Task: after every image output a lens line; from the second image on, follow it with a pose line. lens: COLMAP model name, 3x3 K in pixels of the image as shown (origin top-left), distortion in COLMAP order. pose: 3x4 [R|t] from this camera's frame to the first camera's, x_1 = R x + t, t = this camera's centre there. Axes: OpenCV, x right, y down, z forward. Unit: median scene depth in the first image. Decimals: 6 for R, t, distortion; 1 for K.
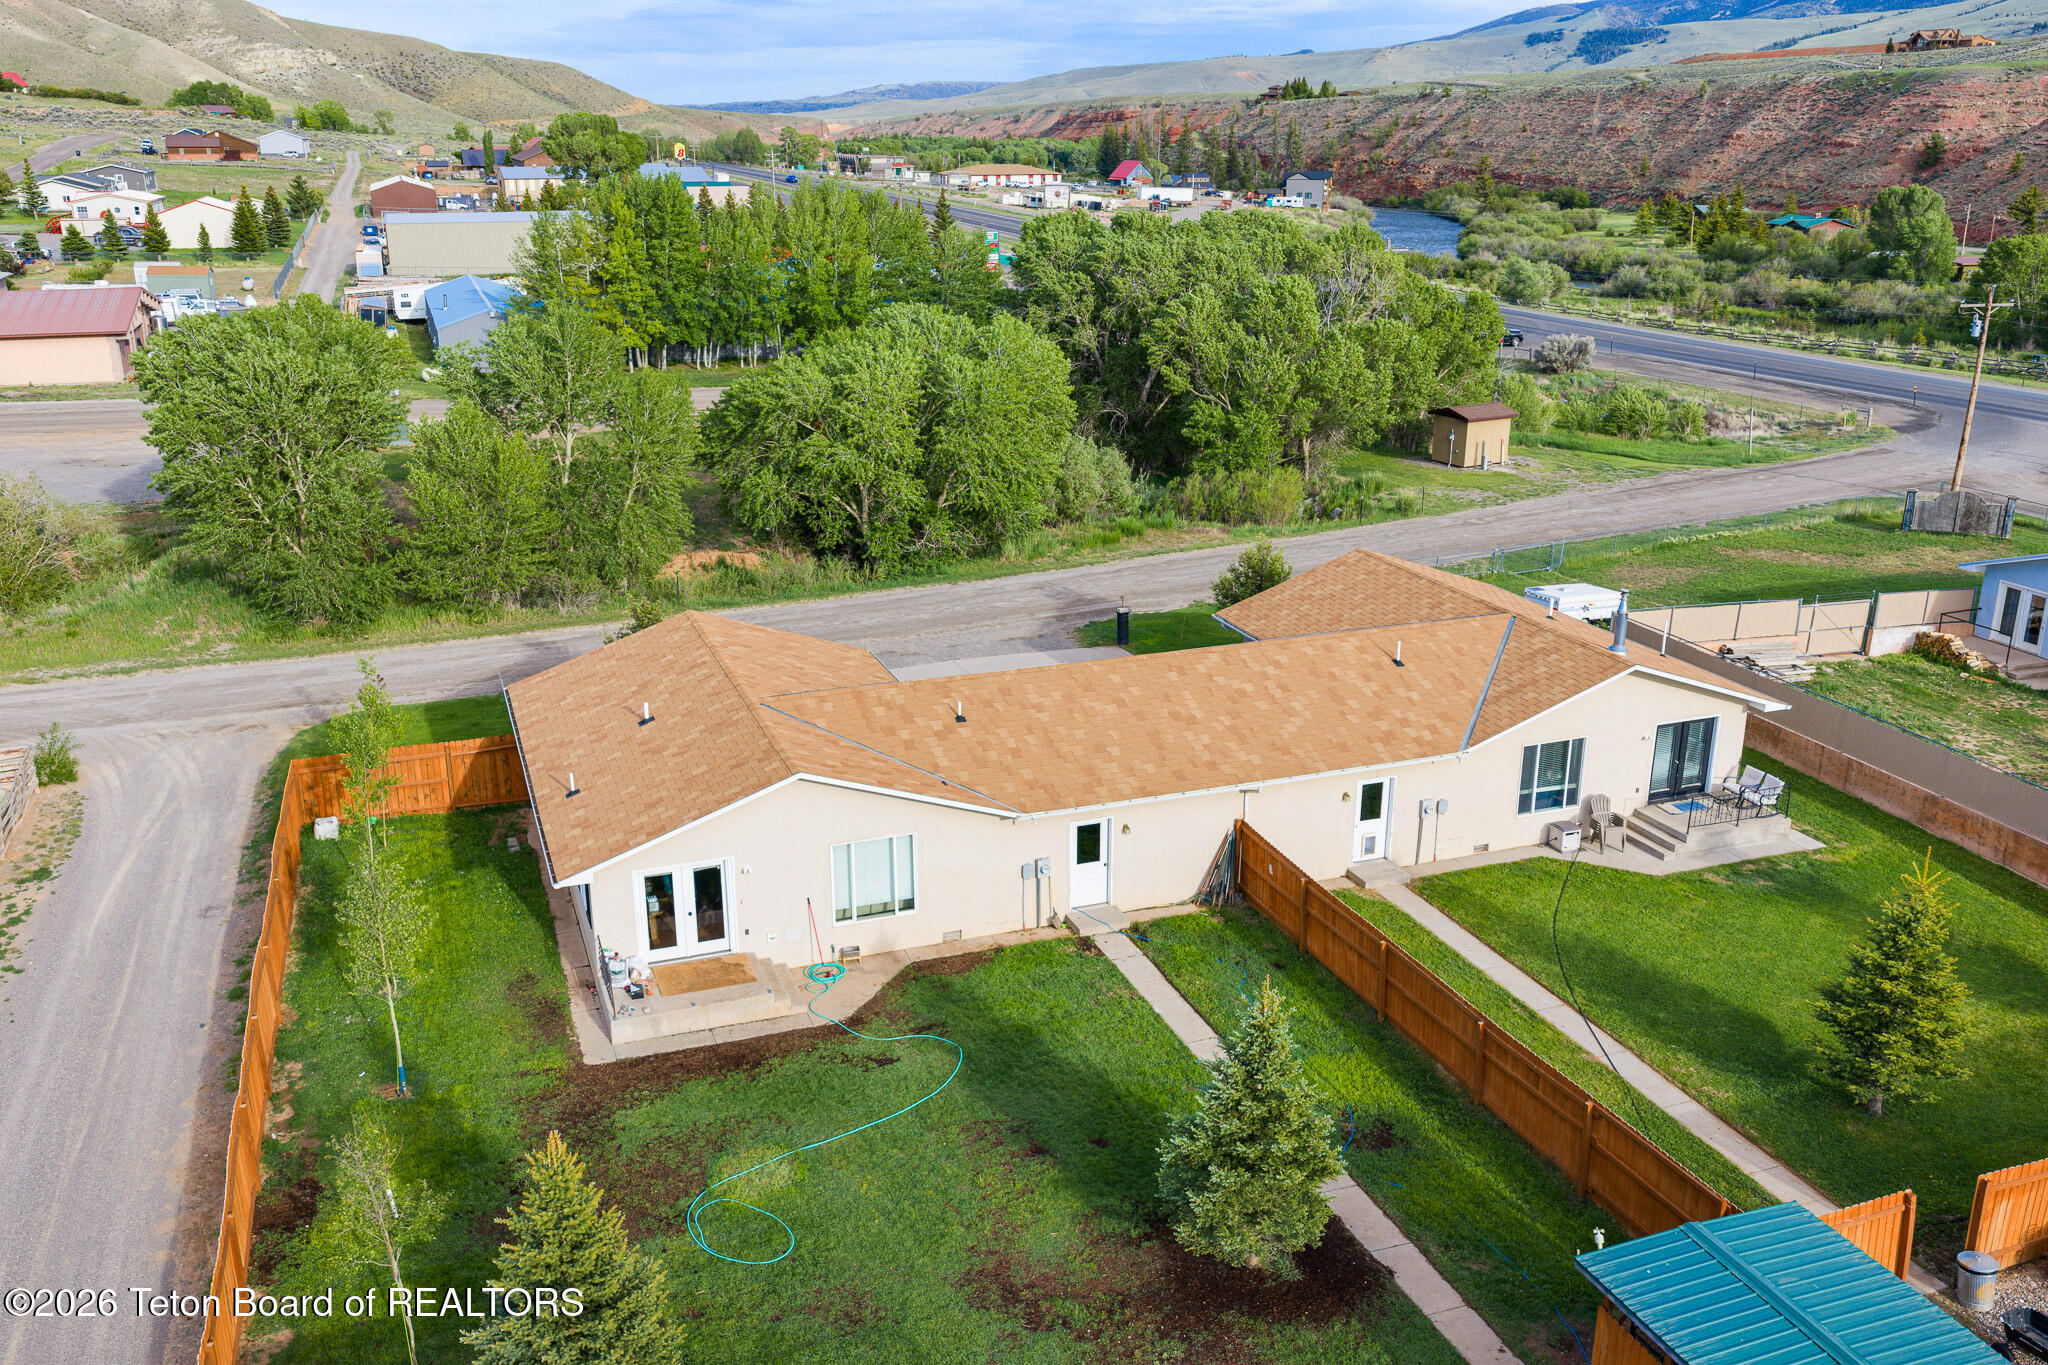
lens RADIAL K [[1736.9, 0, 1024.0], [0, 1736.9, 682.5], [0, 0, 1]] dist [0.007795, -0.005068]
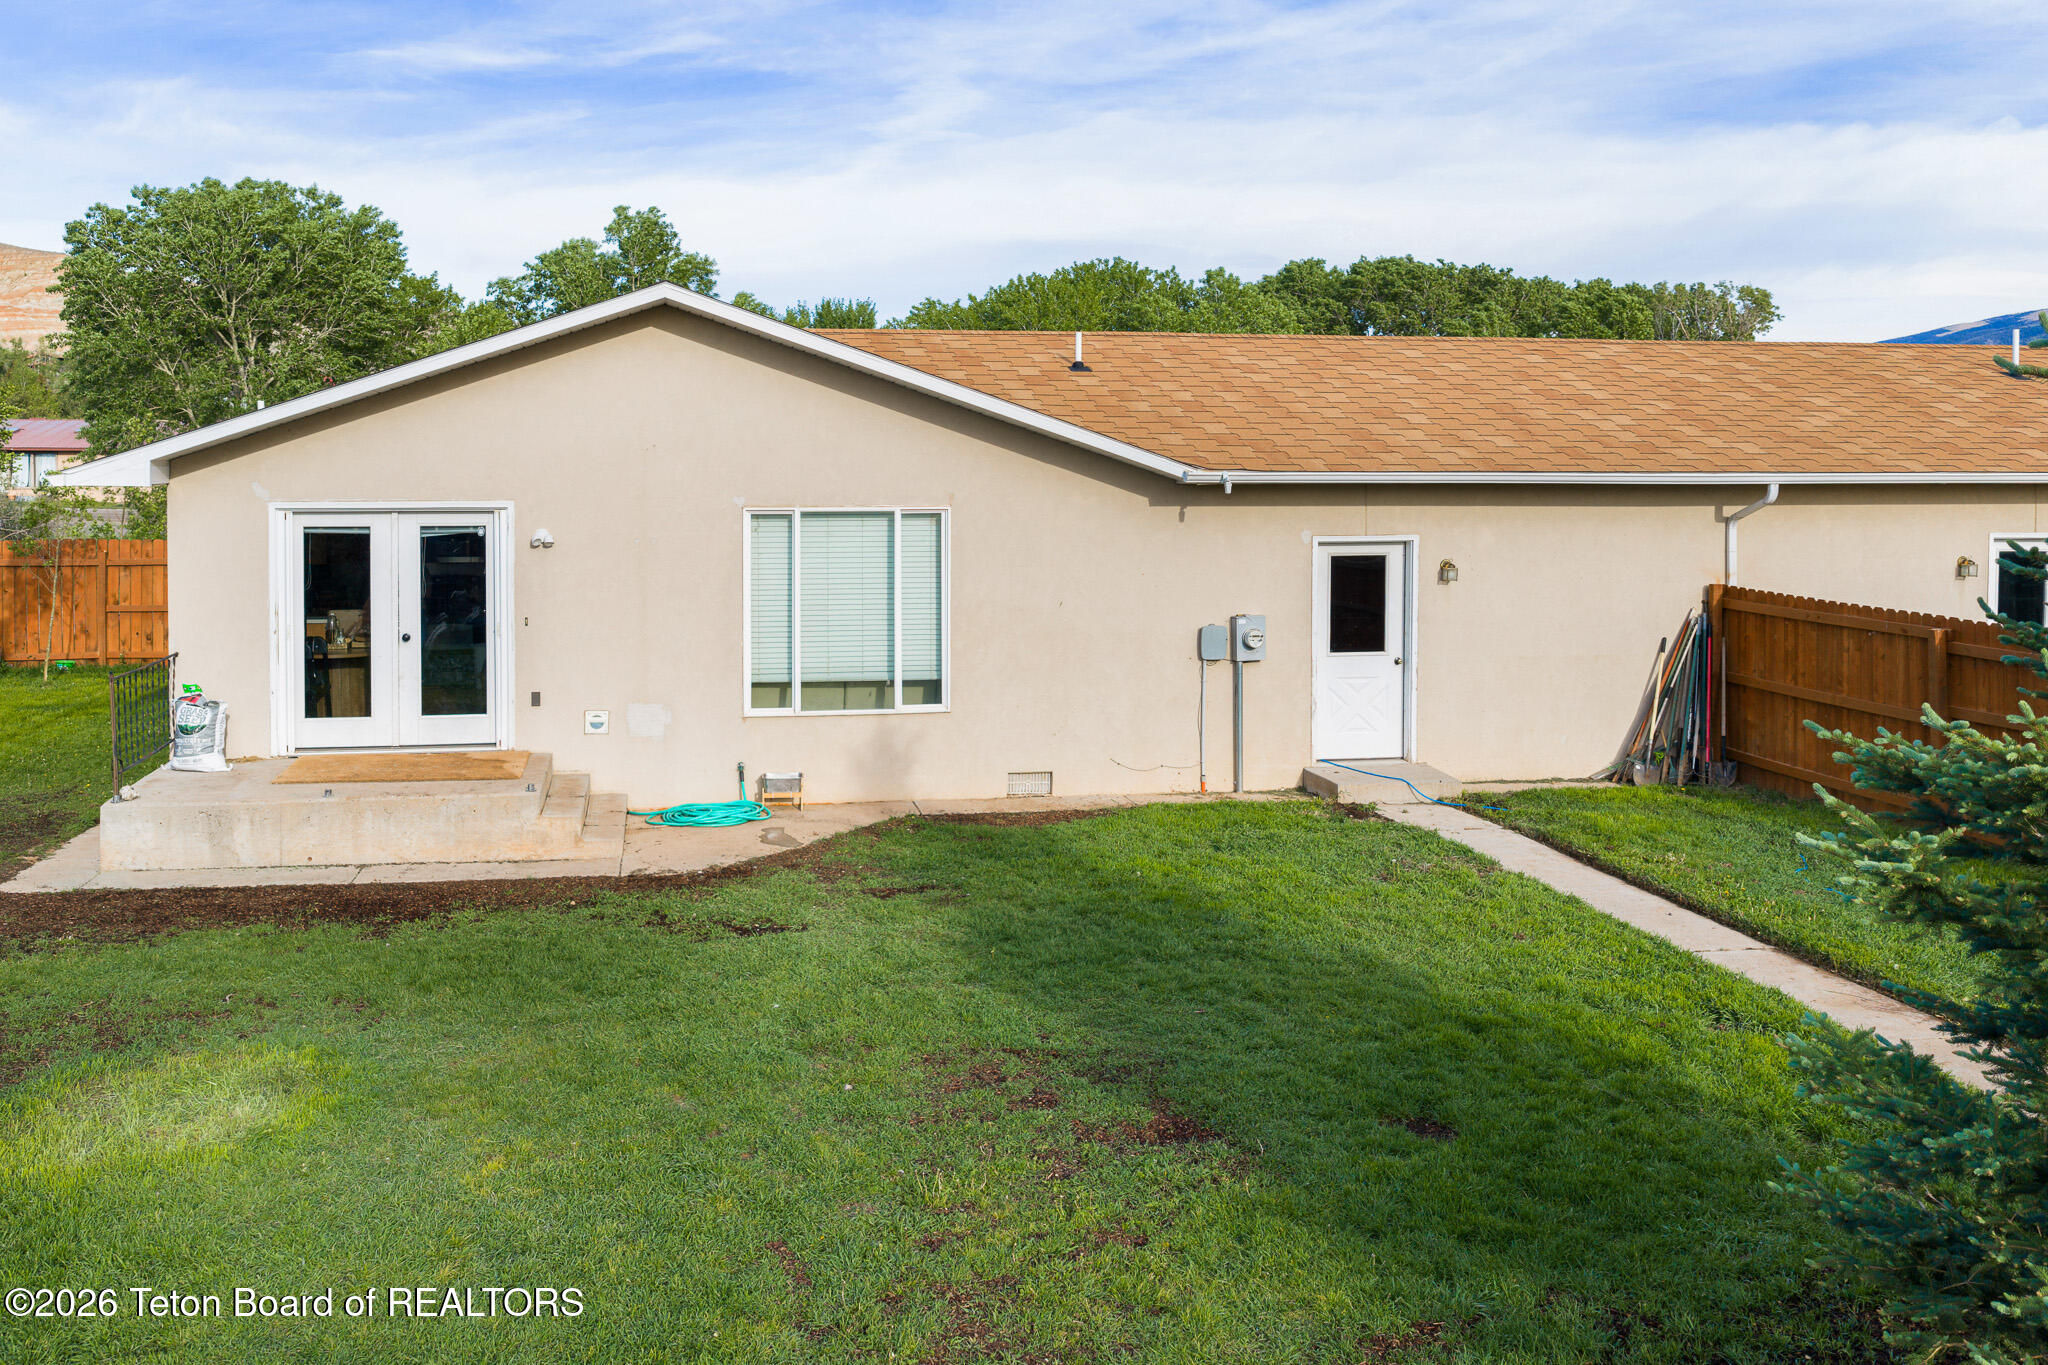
lens RADIAL K [[1562.5, 0, 973.6], [0, 1562.5, 679.2], [0, 0, 1]] dist [0.008180, -0.001676]
pose [[0.981256, 0.005424, -0.192633, 0.018863], [-0.058567, 0.960715, -0.271285, 0.230480], [0.183594, 0.277482, 0.943025, 0.640802]]
